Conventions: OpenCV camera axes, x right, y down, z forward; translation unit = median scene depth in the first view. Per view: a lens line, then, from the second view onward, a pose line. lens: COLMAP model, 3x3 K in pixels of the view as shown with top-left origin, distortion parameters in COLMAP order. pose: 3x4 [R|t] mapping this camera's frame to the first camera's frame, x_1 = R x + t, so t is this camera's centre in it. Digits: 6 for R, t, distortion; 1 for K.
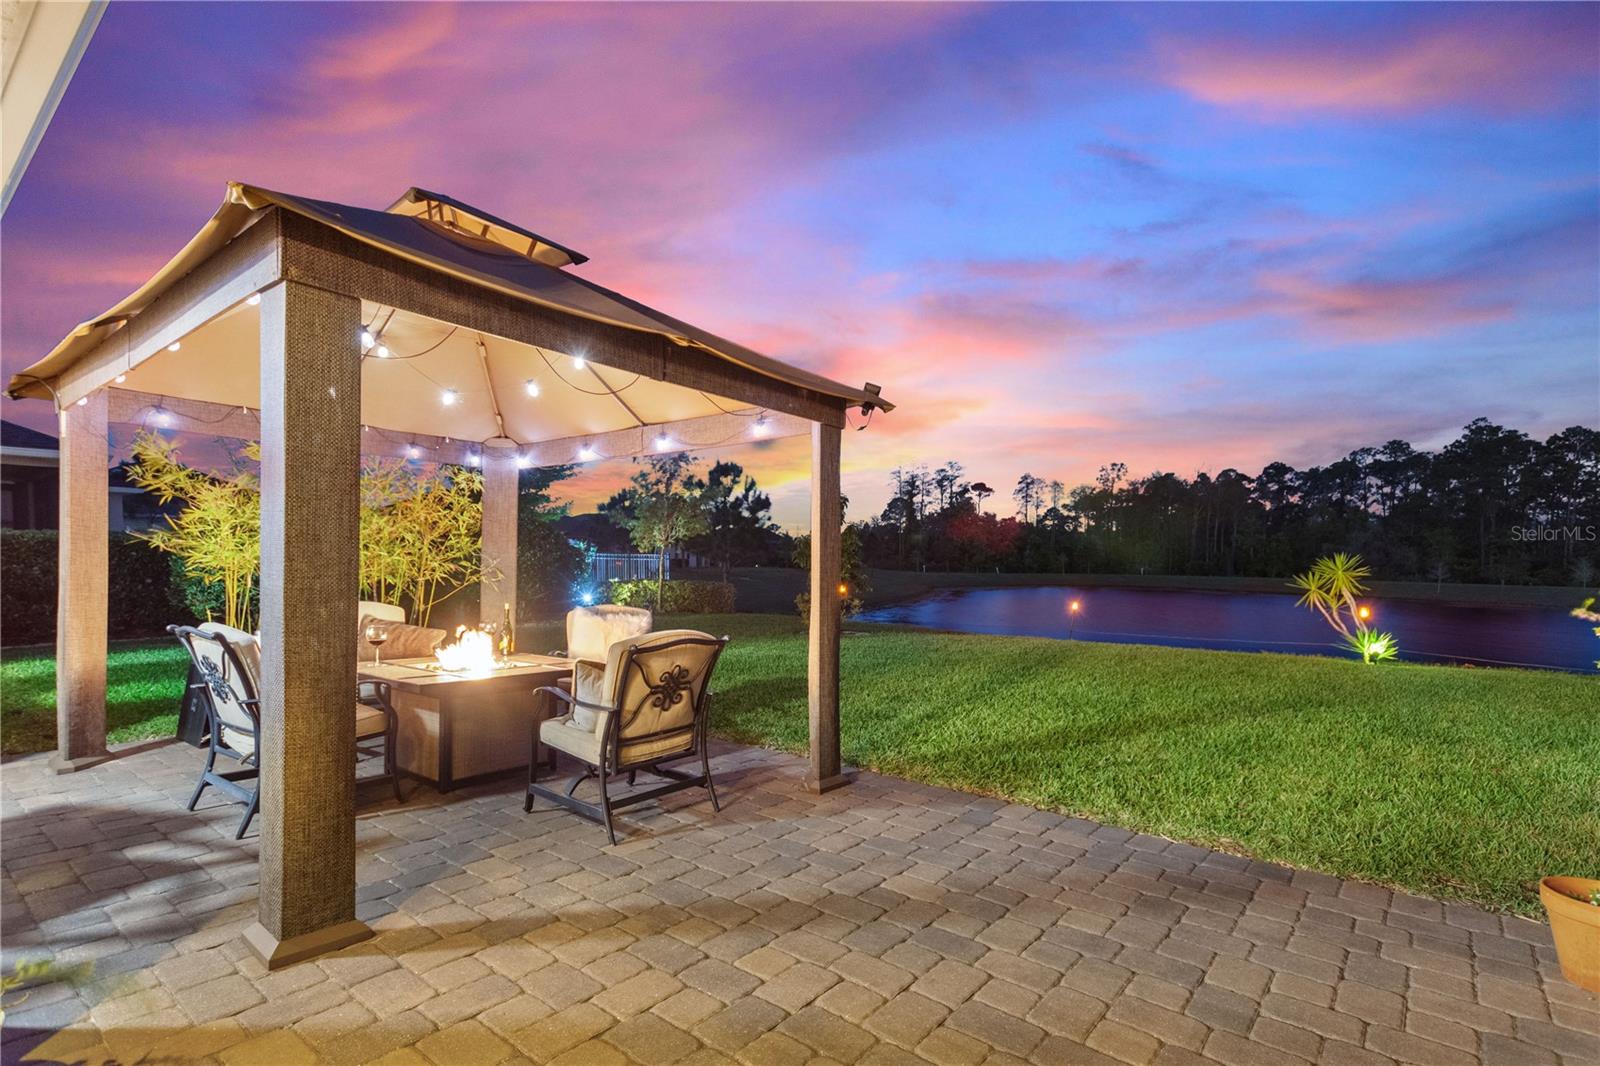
lens RADIAL K [[770.2, 0, 799.2], [0, 770.2, 554.7], [0, 0, 1]] dist [0.023311, -0.000473]
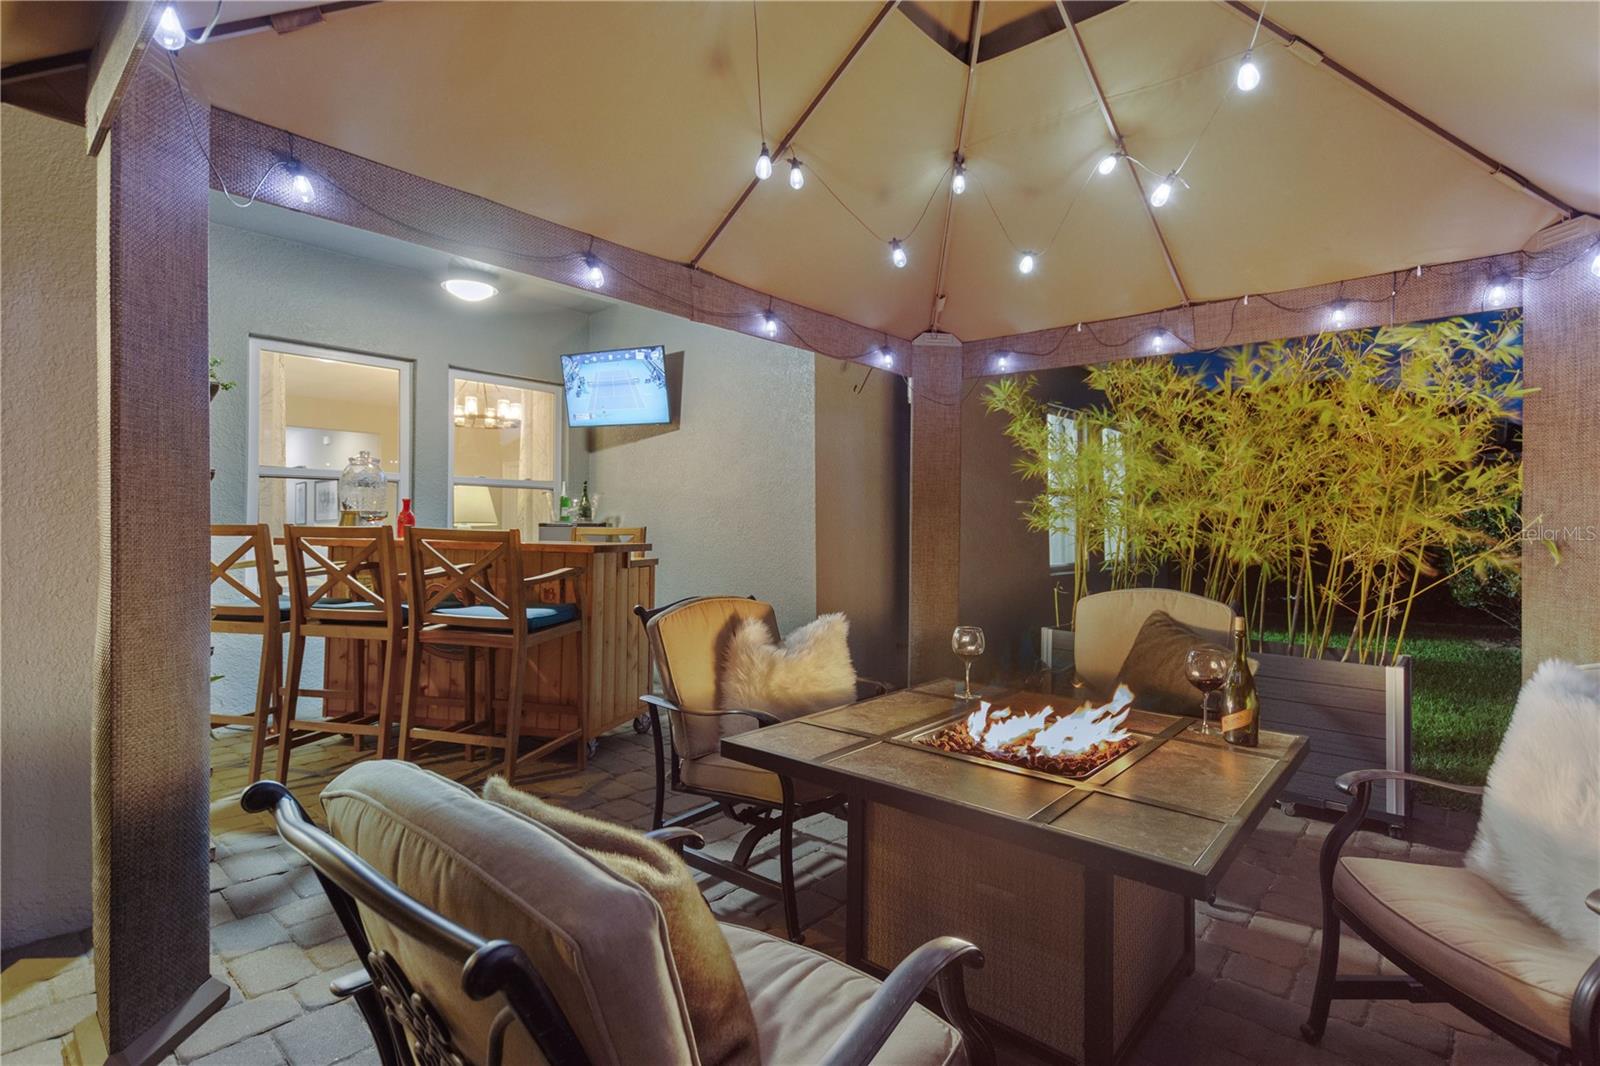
lens RADIAL K [[774.0, 0, 798.3], [0, 774.0, 500.7], [0, 0, 1]] dist [0.011279, -0.000885]
pose [[-0.029384, -0.047576, -0.998435, 0.012775], [0.009195, 0.998812, -0.047864, 0.004943], [0.999526, -0.010588, -0.028912, 0.206123]]
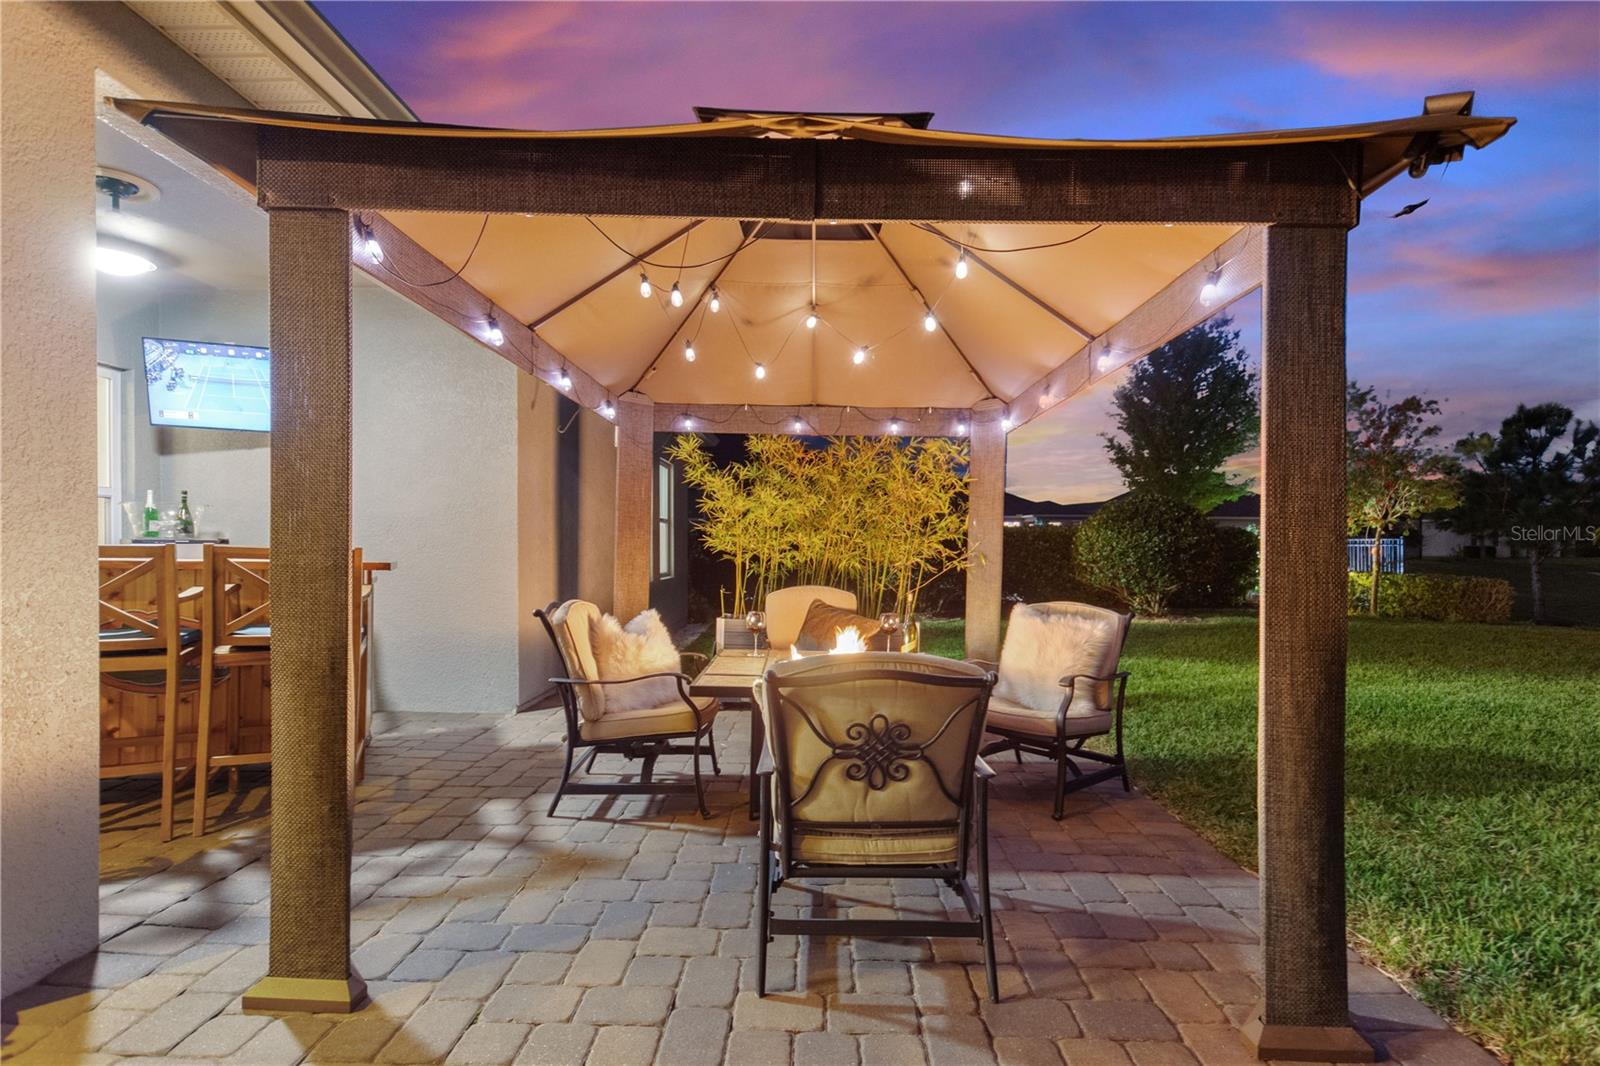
lens RADIAL K [[751.1, 0, 810.0], [0, 751.1, 531.6], [0, 0, 1]] dist [0.013632, -0.000414]
pose [[0.628936, -0.024881, -0.777059, 0.044513], [0.011112, 0.999673, -0.023015, 0.003947], [0.777377, 0.005840, 0.629007, 0.112800]]
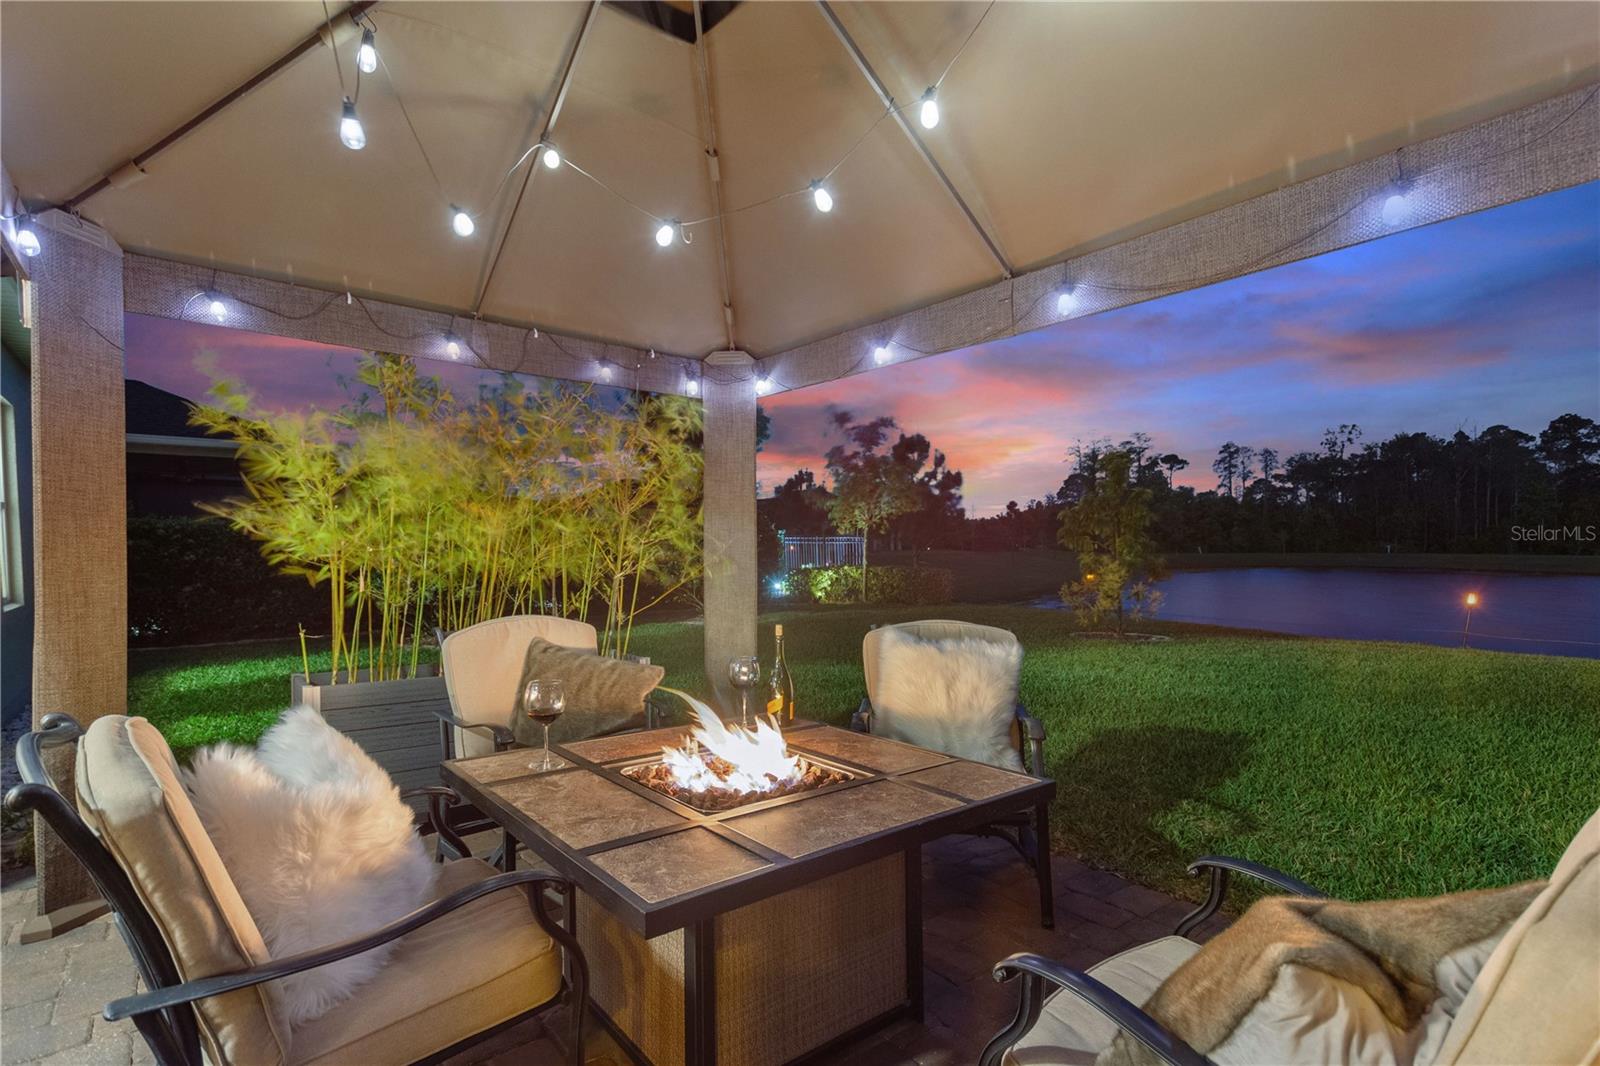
lens RADIAL K [[770.2, 0, 799.2], [0, 770.2, 554.7], [0, 0, 1]] dist [0.023311, -0.000473]
pose [[0.977764, -0.011274, -0.209404, -0.067952], [0.015767, 0.999680, 0.019801, 0.001771], [0.209114, -0.022663, 0.977629, 0.133020]]
